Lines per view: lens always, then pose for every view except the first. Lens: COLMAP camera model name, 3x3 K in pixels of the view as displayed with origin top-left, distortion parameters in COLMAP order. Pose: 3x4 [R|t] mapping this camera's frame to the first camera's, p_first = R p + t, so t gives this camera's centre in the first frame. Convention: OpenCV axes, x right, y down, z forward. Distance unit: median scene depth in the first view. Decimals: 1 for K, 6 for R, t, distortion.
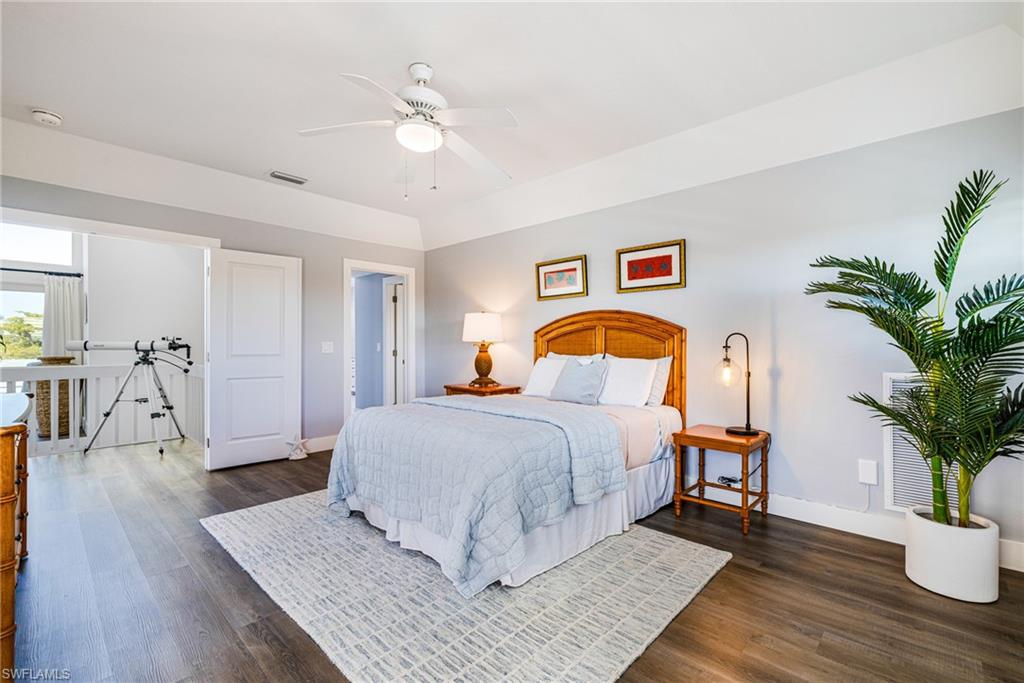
lens RADIAL K [[447.8, 0, 515.7], [0, 447.8, 344.6], [0, 0, 1]] dist [-0.001886, -0.000380]
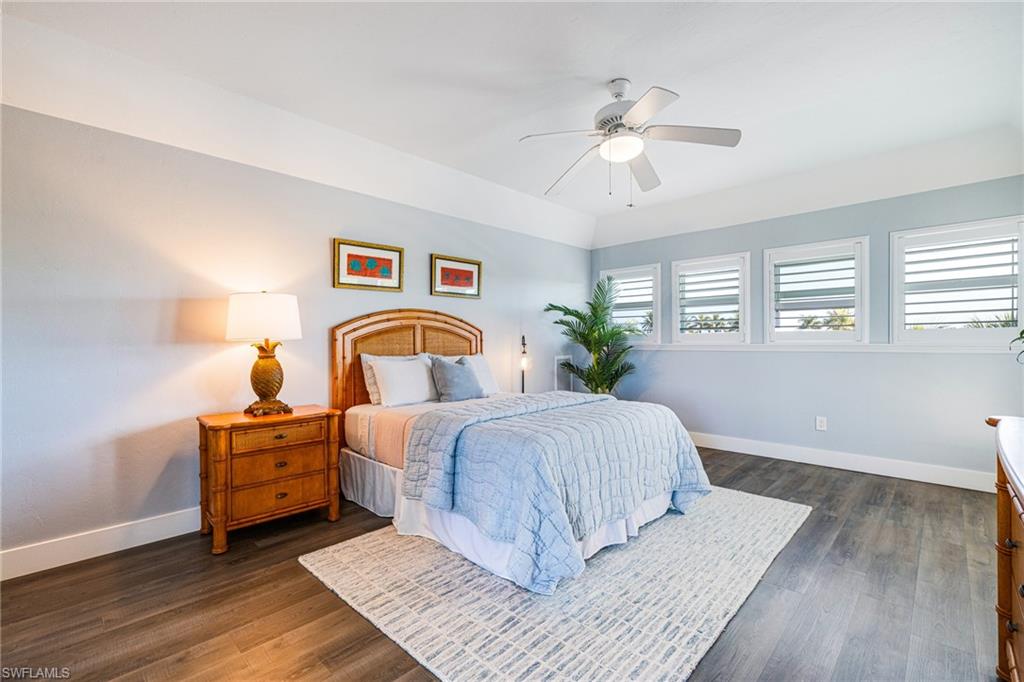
lens RADIAL K [[447.8, 0, 515.7], [0, 447.8, 344.1], [0, 0, 1]] dist [-0.001886, -0.000380]
pose [[0.012280, -0.006191, 0.999905, -0.815441], [0.007447, 0.999954, 0.006100, -0.004572], [-0.999897, 0.007372, 0.012326, 0.789146]]
